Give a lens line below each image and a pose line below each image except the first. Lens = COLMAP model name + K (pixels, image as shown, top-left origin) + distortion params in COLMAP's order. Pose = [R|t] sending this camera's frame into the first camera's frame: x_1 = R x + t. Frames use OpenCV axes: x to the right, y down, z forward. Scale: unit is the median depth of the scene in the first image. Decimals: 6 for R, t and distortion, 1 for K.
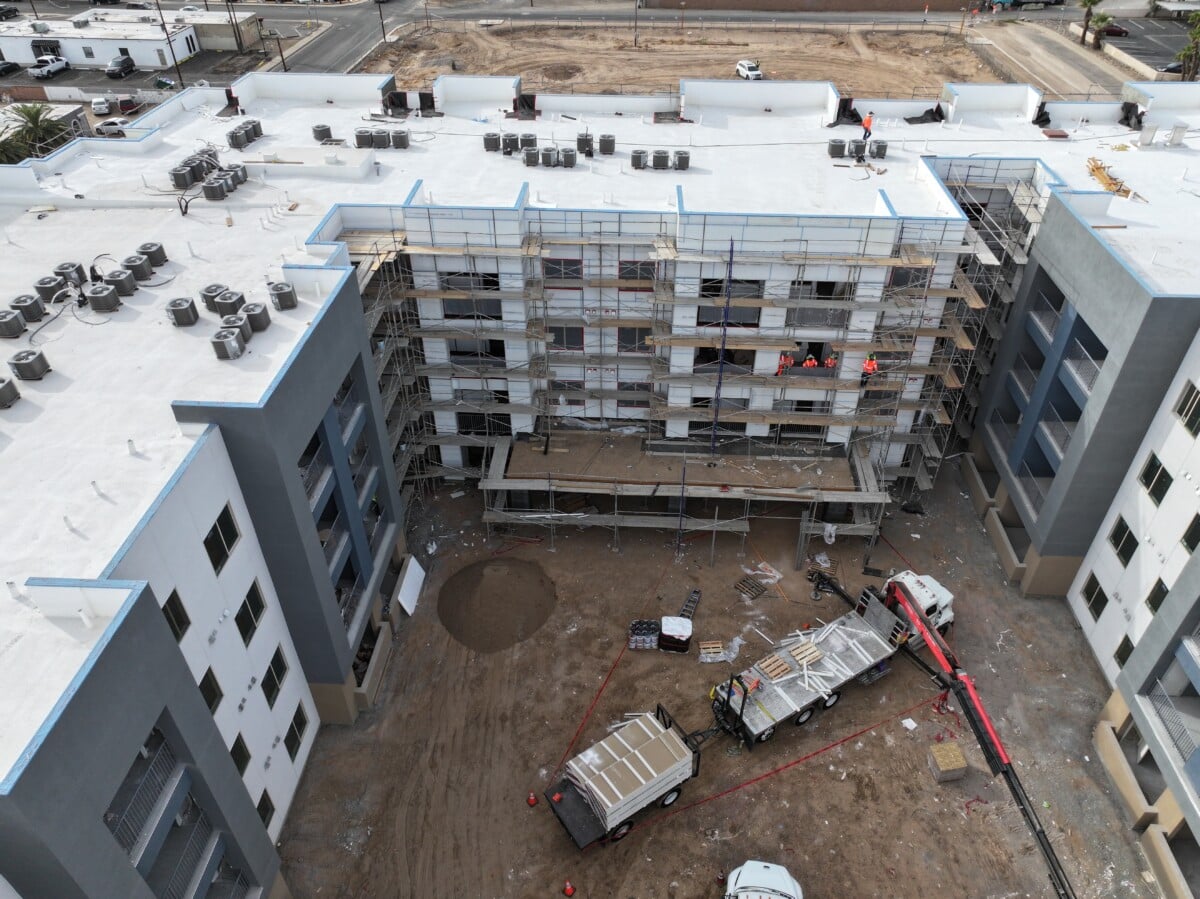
lens RADIAL K [[844.1, 0, 606.4], [0, 844.1, 444.7], [0, 0, 1]] dist [-0.002329, 0.020243]
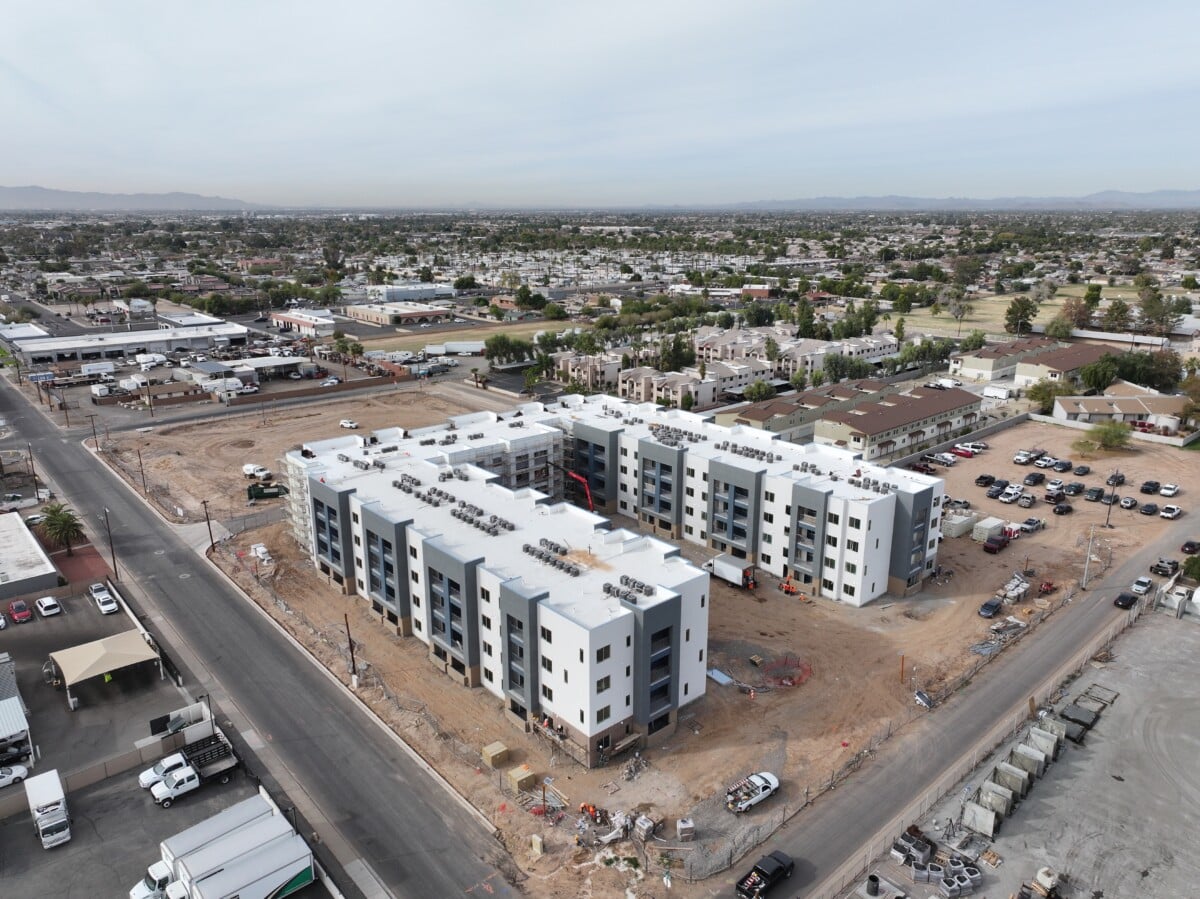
lens RADIAL K [[844.1, 0, 606.5], [0, 844.1, 446.8], [0, 0, 1]] dist [-0.002329, 0.020243]
pose [[0.708681, -0.191130, 0.679147, -1.933077], [0.430593, 0.879710, -0.201745, 0.629735], [-0.558892, 0.435408, 0.705733, -1.722713]]
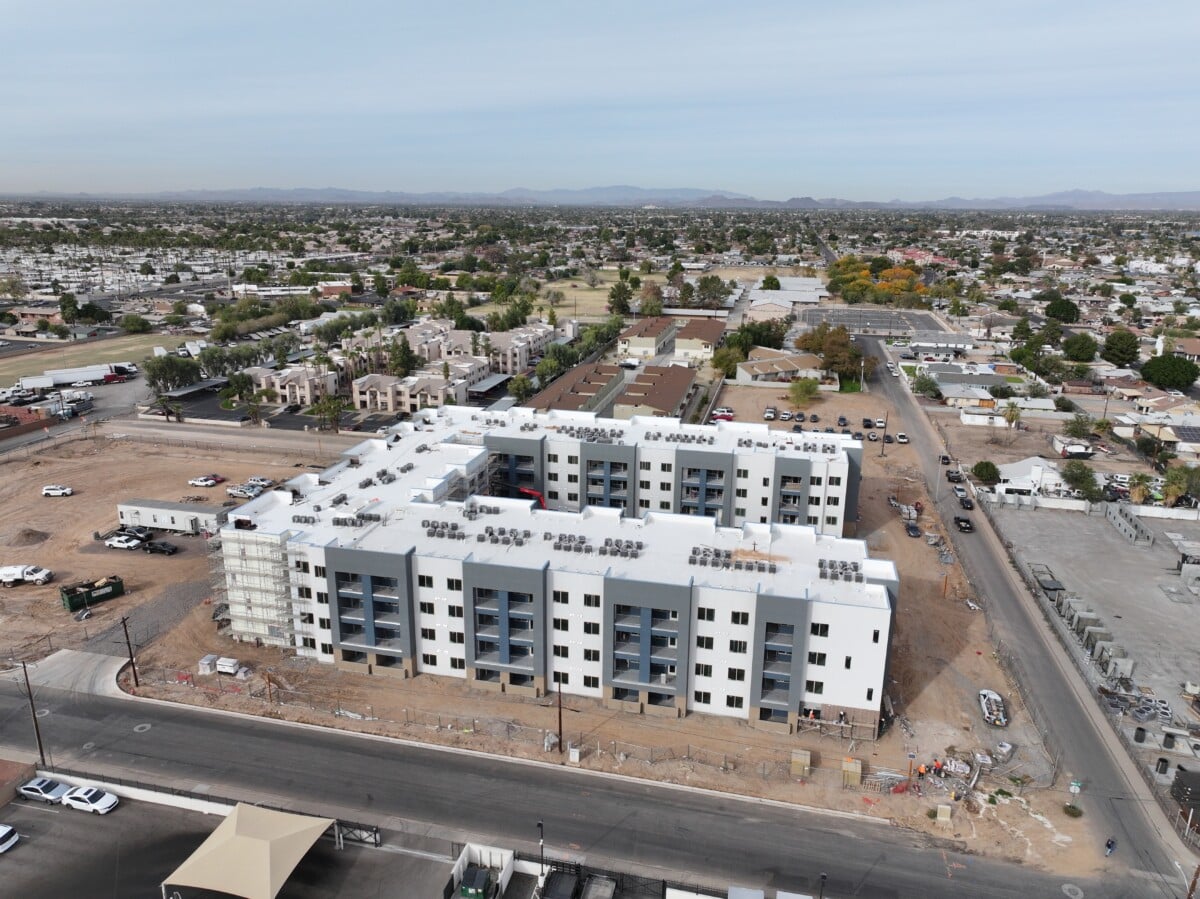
lens RADIAL K [[844.1, 0, 608.2], [0, 844.1, 449.6], [0, 0, 1]] dist [-0.002329, 0.020243]
pose [[0.167773, -0.272786, 0.947333, -2.654698], [0.593003, 0.795584, 0.124068, -0.345770], [-0.787527, 0.540956, 0.295241, -0.464769]]
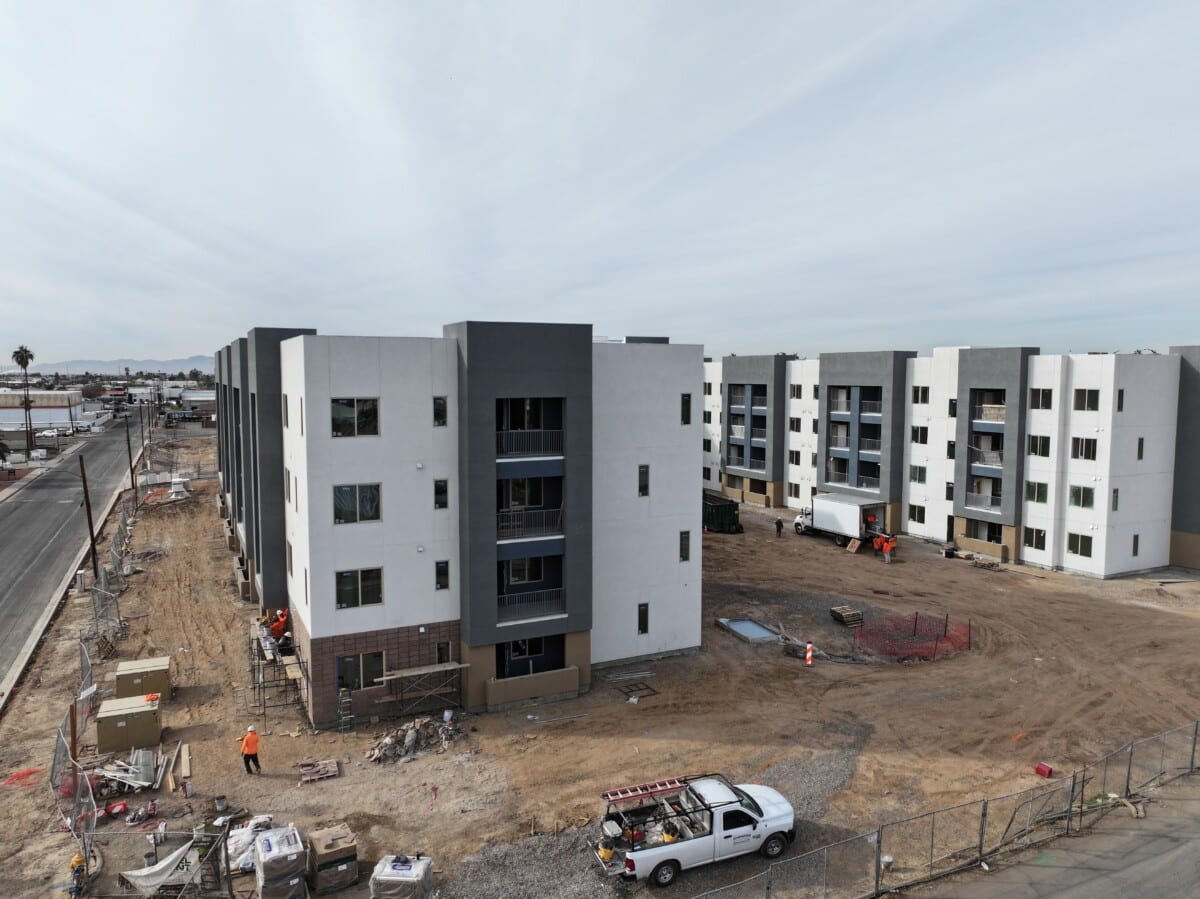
lens RADIAL K [[844.1, 0, 605.9], [0, 844.1, 446.9], [0, 0, 1]] dist [-0.002329, 0.020243]
pose [[0.867956, -0.041060, 0.494942, -0.903342], [0.302956, 0.833455, -0.462137, 1.098032], [-0.393536, 0.551060, 0.735841, -0.790762]]
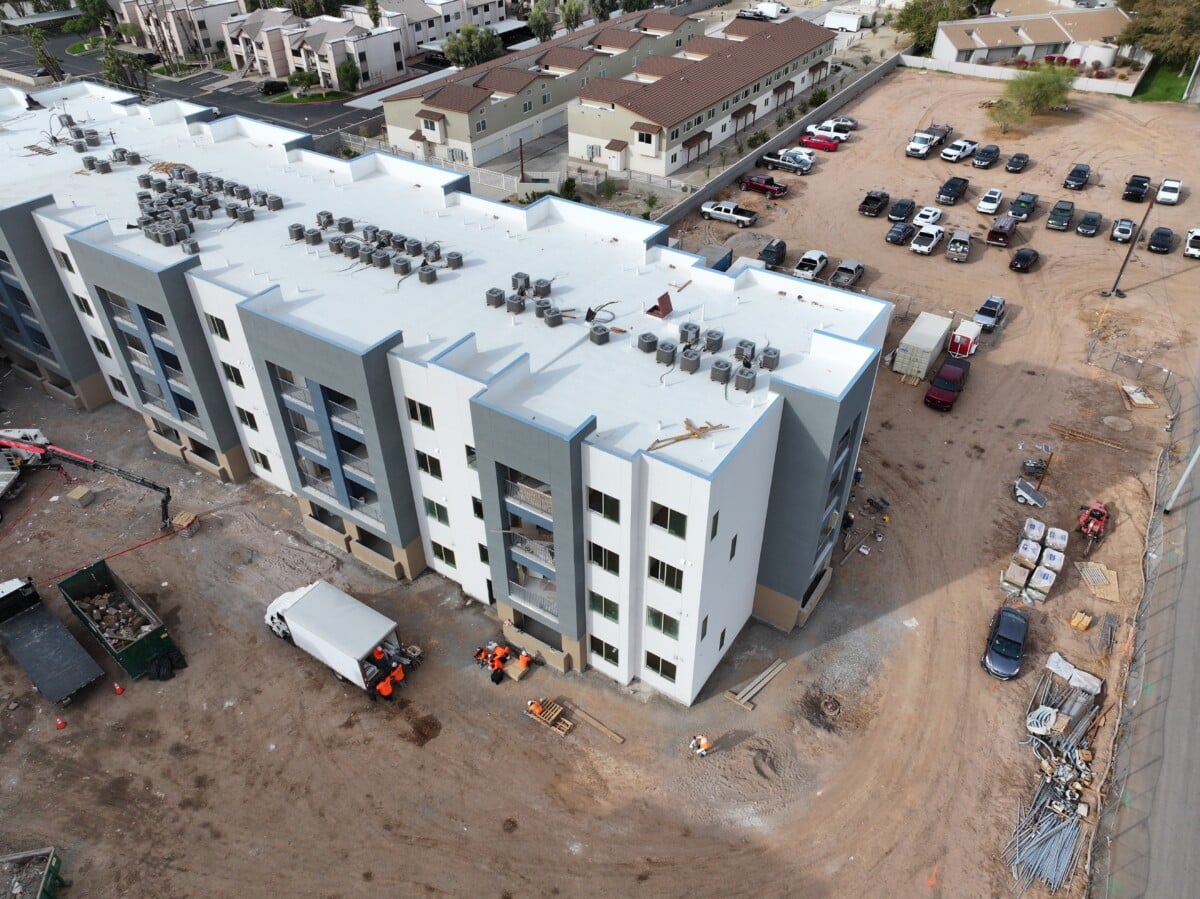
lens RADIAL K [[844.1, 0, 603.8], [0, 844.1, 444.3], [0, 0, 1]] dist [-0.002329, 0.020243]
pose [[0.501014, -0.532884, 0.681923, -0.135113], [0.533305, 0.810668, 0.241667, 0.335625], [-0.681594, 0.242595, 0.690346, -0.704093]]
